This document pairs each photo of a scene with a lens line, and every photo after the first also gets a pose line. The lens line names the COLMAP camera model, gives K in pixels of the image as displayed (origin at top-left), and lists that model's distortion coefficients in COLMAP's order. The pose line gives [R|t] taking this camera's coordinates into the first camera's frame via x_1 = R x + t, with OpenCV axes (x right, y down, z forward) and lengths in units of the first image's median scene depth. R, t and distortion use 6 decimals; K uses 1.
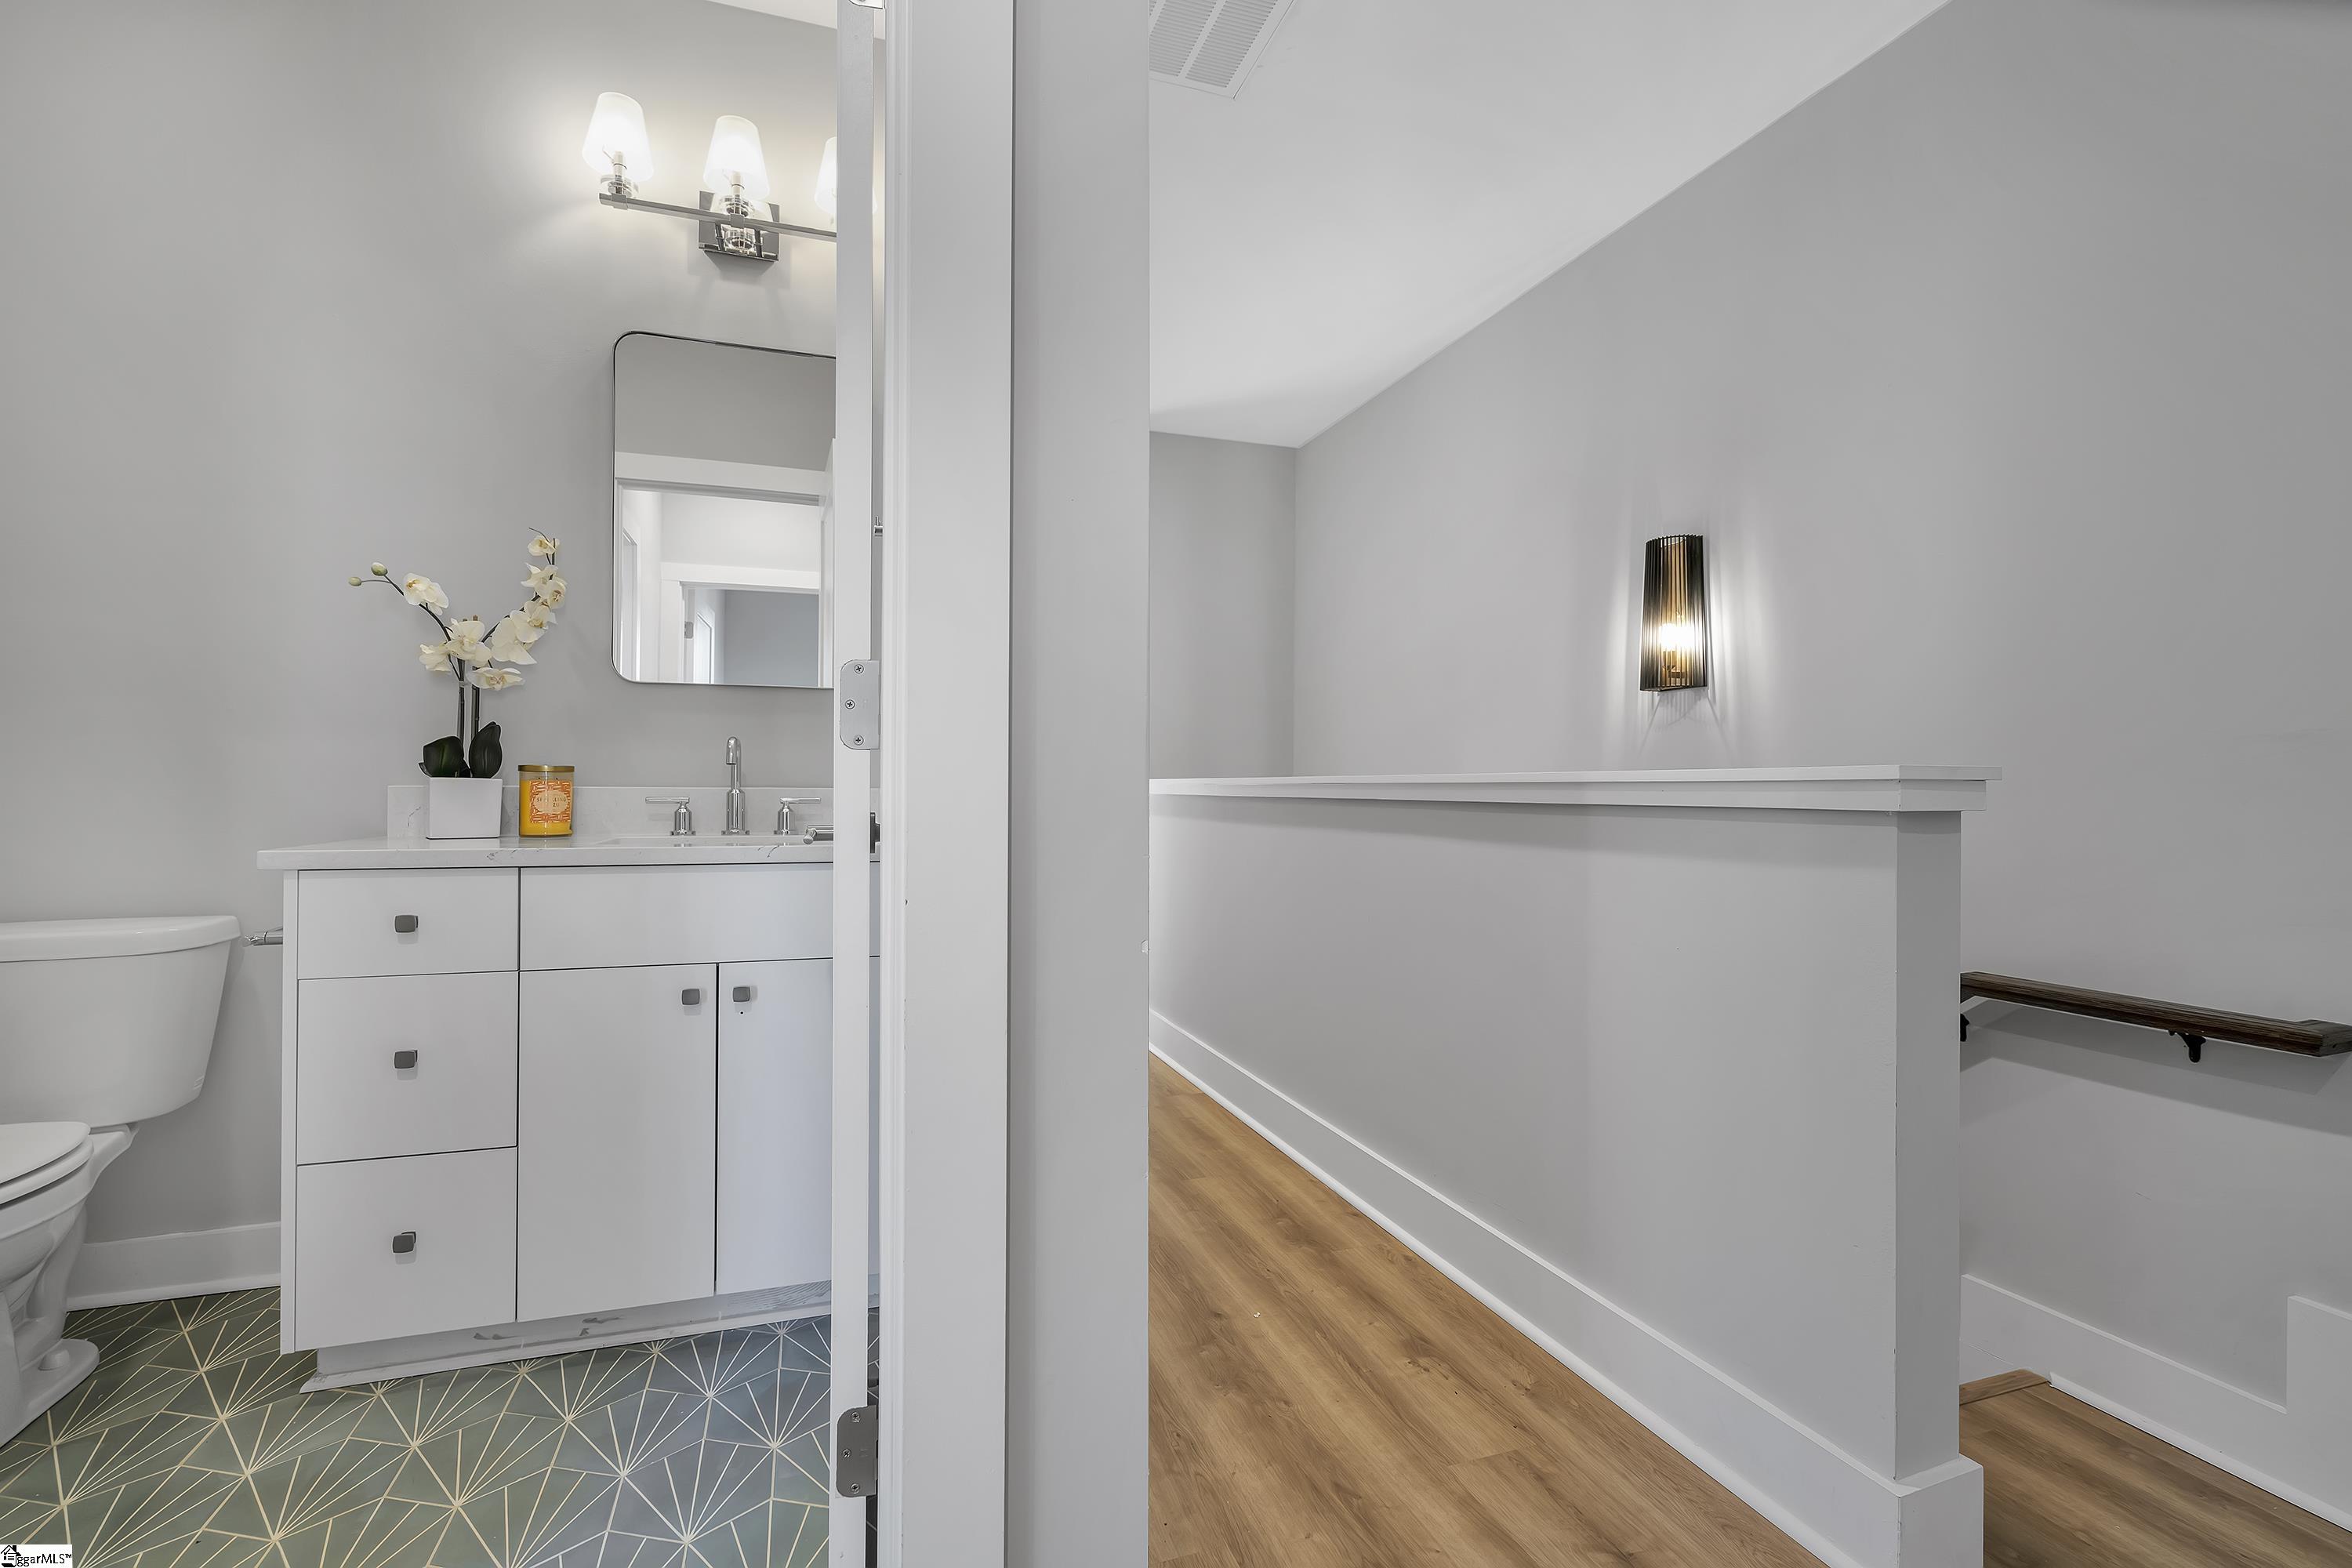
lens RADIAL K [[1042.9, 0, 1176.4], [0, 1042.9, 782.0], [0, 0, 1]] dist [-0.002715, -0.000284]
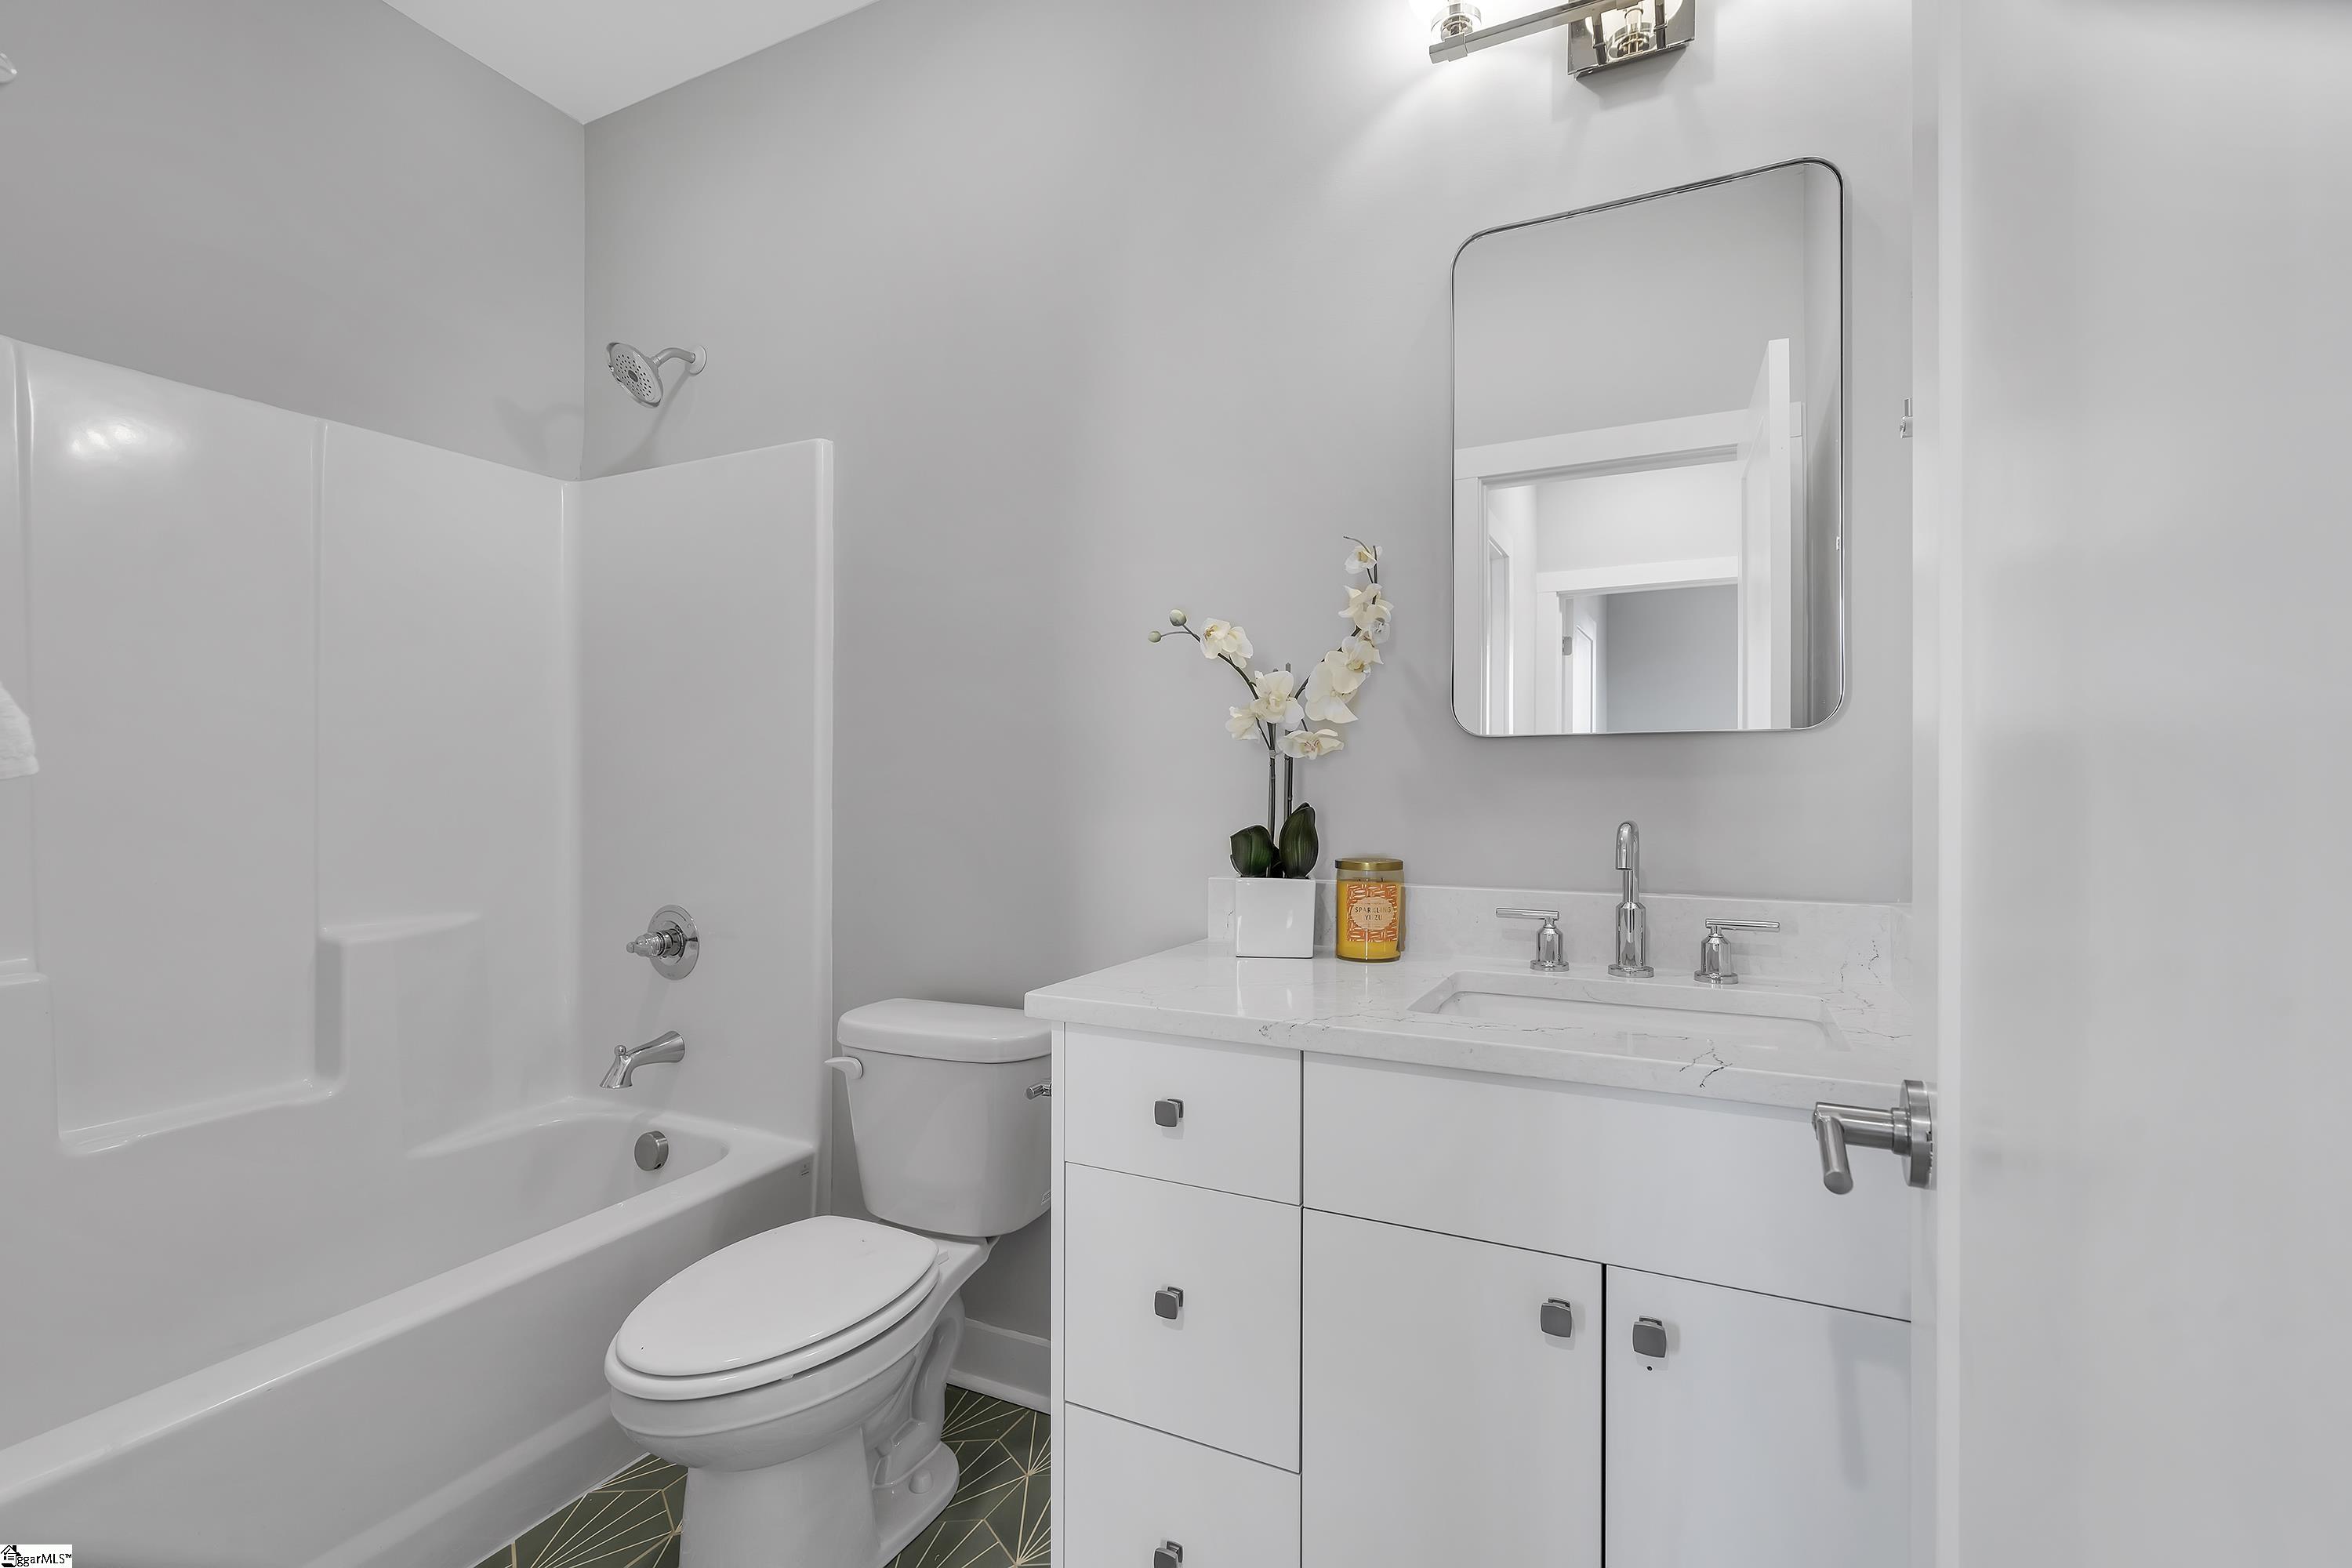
lens RADIAL K [[1042.9, 0, 1176.4], [0, 1042.9, 784.0], [0, 0, 1]] dist [-0.002715, -0.000284]
pose [[0.696382, -0.006526, -0.717642, -0.178122], [0.002884, 0.999976, -0.006295, -0.065559], [0.717666, 0.002314, 0.696384, 0.402028]]
